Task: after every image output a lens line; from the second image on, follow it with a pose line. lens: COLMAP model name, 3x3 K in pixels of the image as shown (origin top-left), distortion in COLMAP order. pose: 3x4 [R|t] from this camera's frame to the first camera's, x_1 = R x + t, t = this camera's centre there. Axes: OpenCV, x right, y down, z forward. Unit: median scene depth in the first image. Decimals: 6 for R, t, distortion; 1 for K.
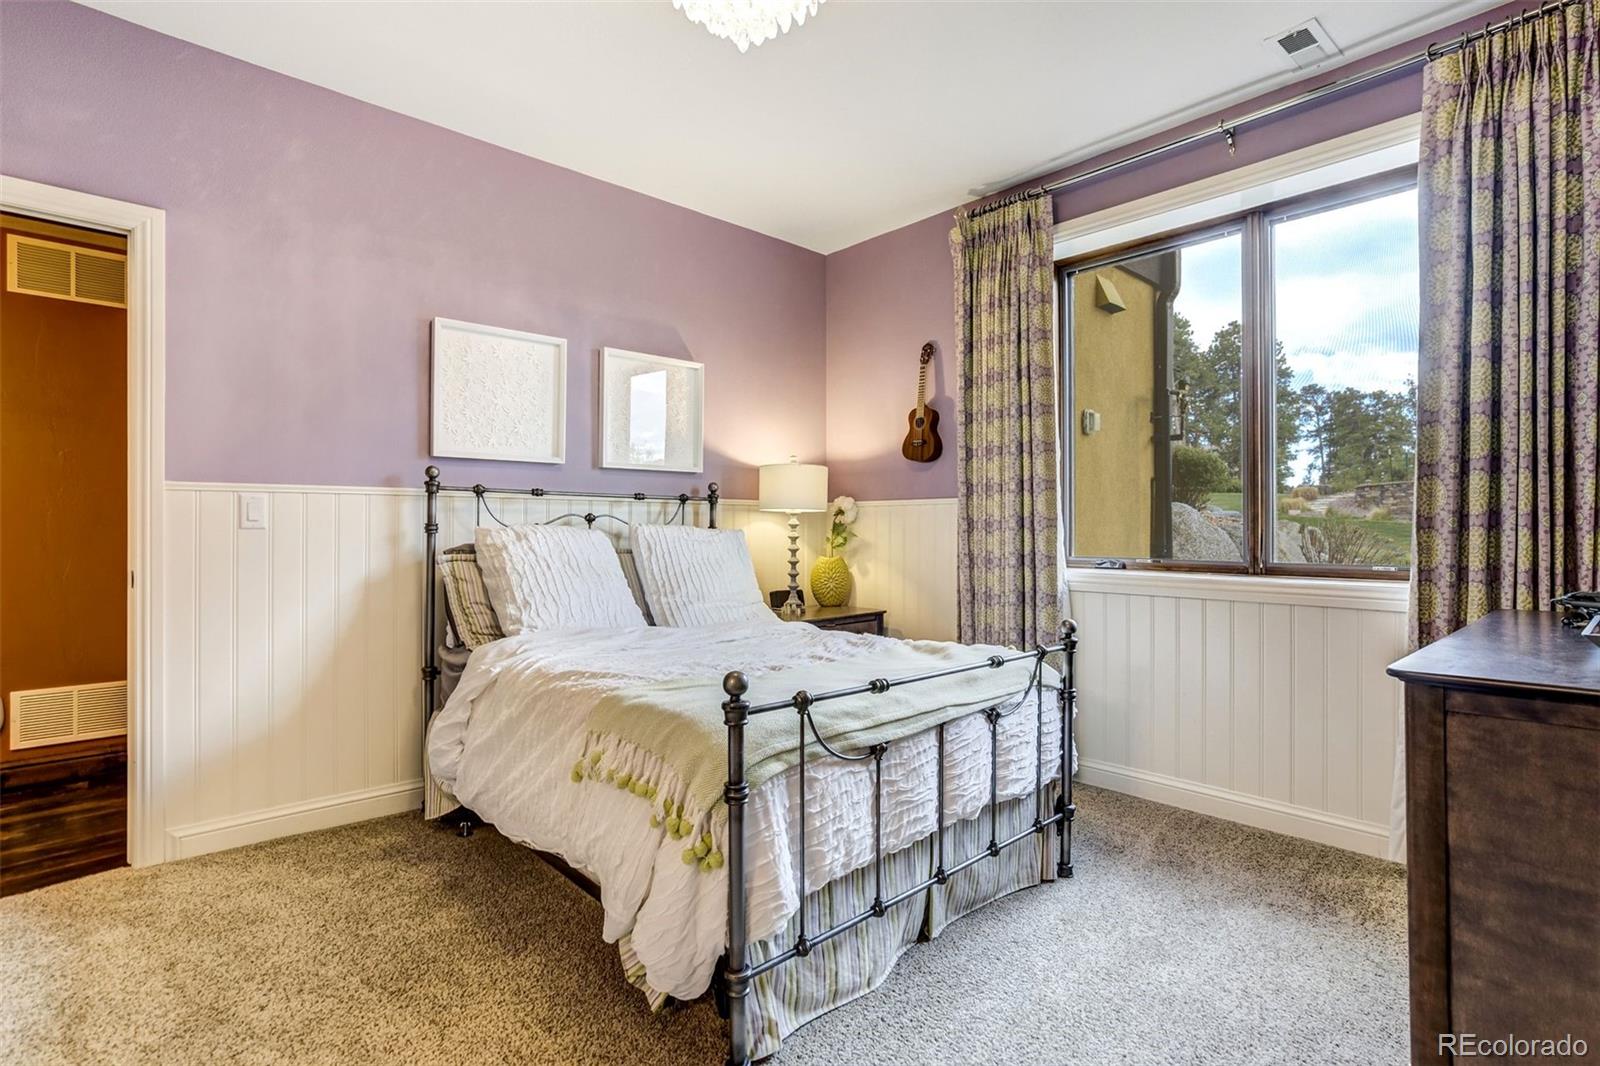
lens RADIAL K [[738.5, 0, 804.6], [0, 738.5, 530.3], [0, 0, 1]] dist [-0.017432, 0.000013]
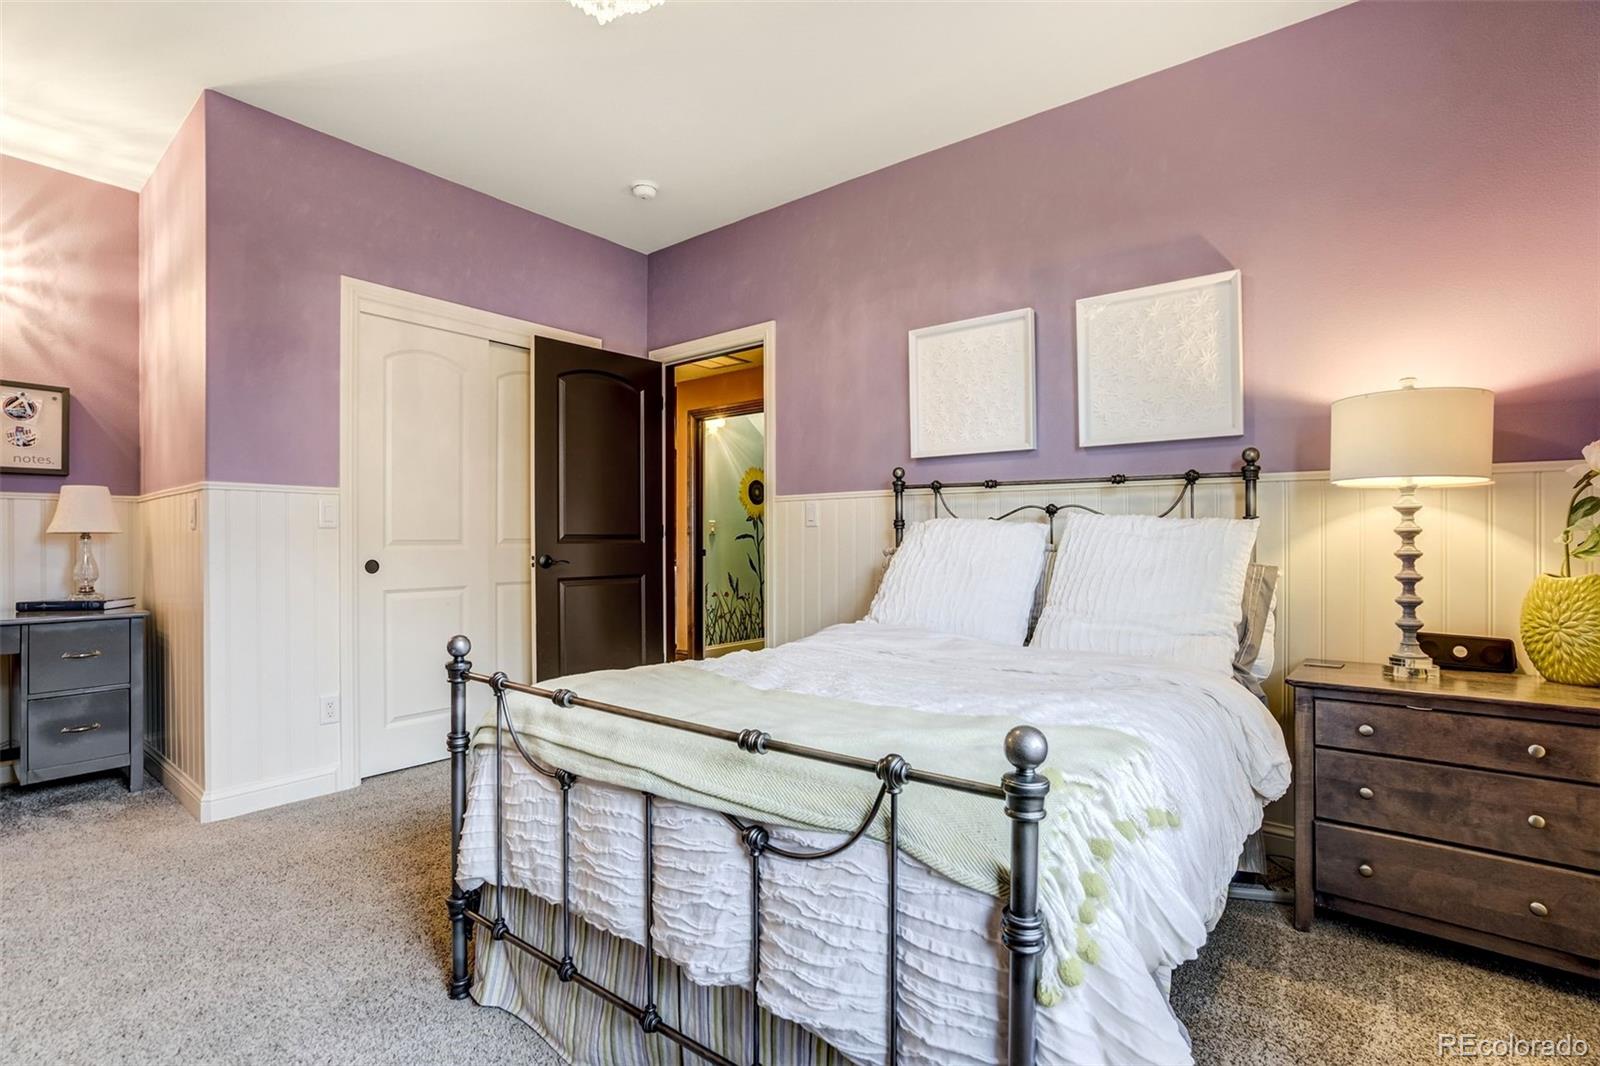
lens RADIAL K [[738.5, 0, 804.8], [0, 738.5, 534.4], [0, 0, 1]] dist [-0.017432, 0.000013]
pose [[0.186949, -0.006361, -0.982349, 0.515653], [-0.000242, 0.999979, -0.006522, 0.018072], [0.982370, 0.001457, 0.186944, 0.599701]]
